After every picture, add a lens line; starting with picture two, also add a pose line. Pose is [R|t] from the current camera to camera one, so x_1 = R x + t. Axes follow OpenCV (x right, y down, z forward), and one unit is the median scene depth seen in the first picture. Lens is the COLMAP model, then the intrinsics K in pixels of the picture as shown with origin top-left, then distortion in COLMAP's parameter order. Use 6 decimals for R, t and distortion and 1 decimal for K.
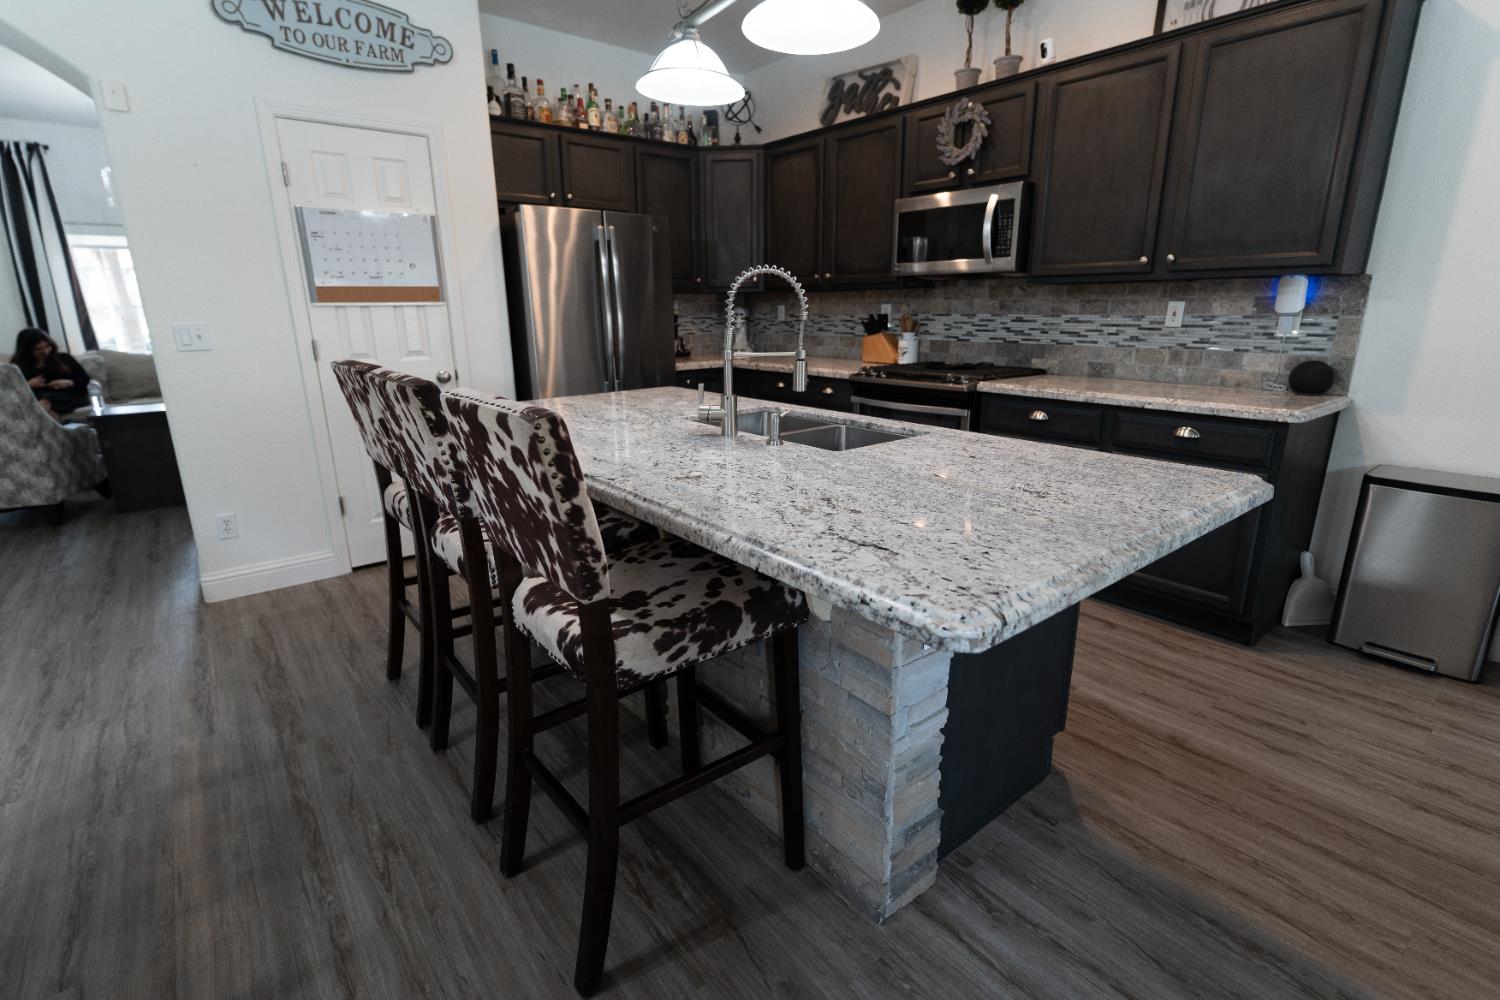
lens RADIAL K [[708.4, 0, 751.5], [0, 708.4, 499.7], [0, 0, 1]] dist [0.001748, 0.000601]
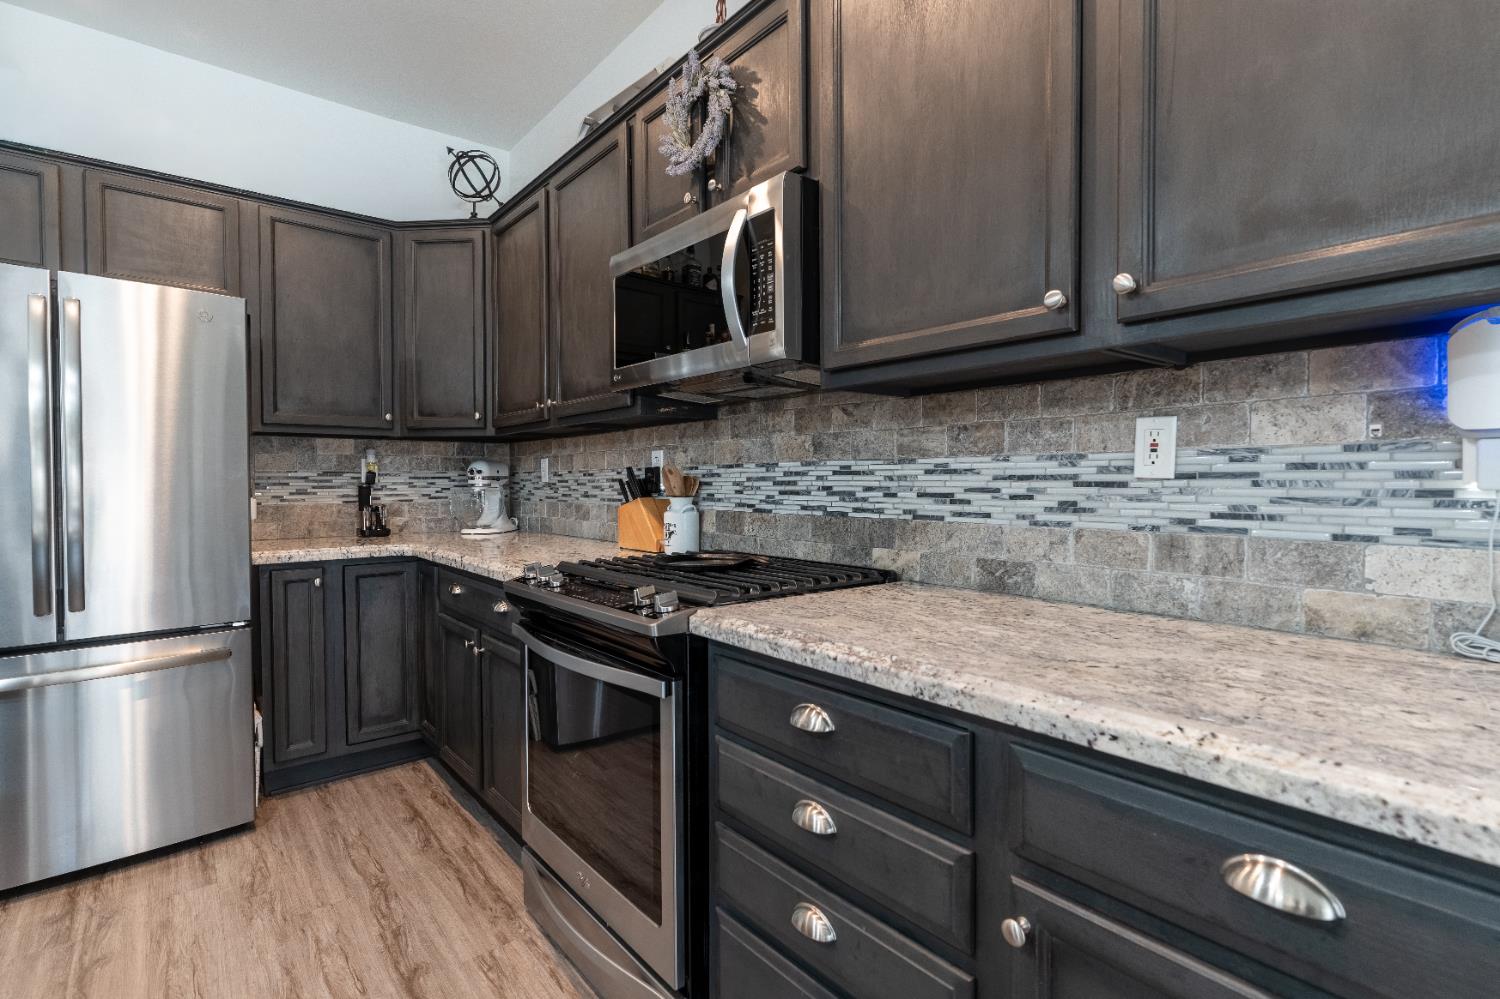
lens RADIAL K [[708.4, 0, 751.2], [0, 708.4, 496.2], [0, 0, 1]] dist [0.001748, 0.000601]
pose [[0.999904, 0.003607, 0.013399, 0.351288], [-0.000226, 0.969722, -0.244210, -0.132240], [-0.013874, 0.244183, 0.969630, 0.600942]]
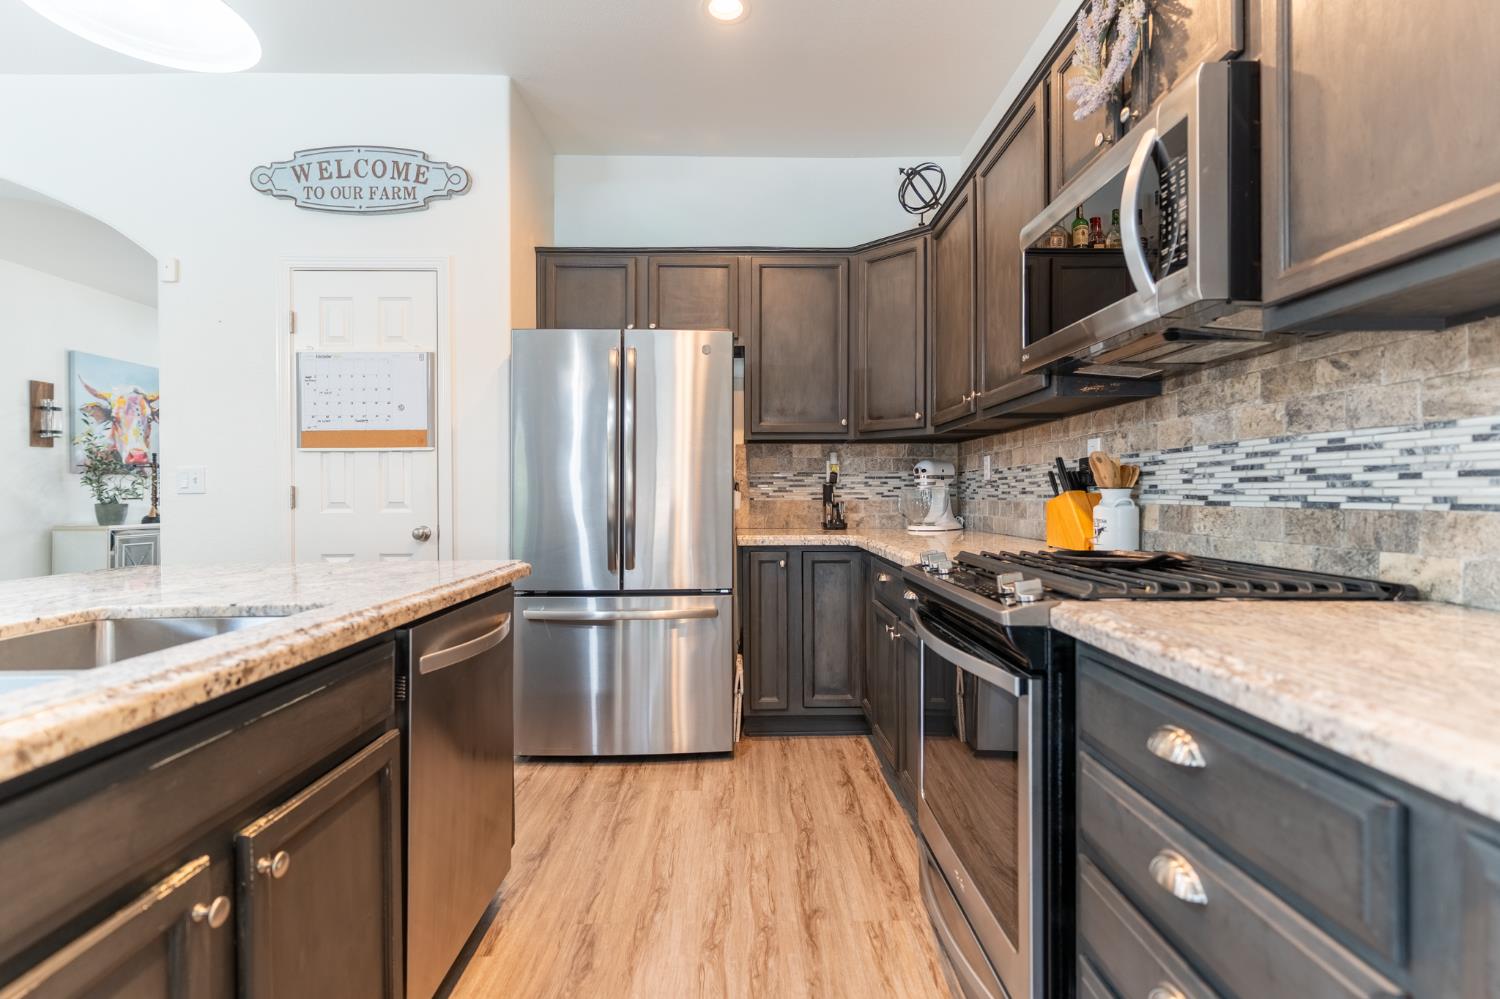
lens RADIAL K [[708.4, 0, 751.6], [0, 708.4, 496.1], [0, 0, 1]] dist [0.001748, 0.000601]
pose [[0.788472, 0.006911, -0.615032, 0.421245], [-0.166114, 0.965172, -0.202113, -0.122196], [0.592214, 0.261525, 0.762159, 0.637294]]
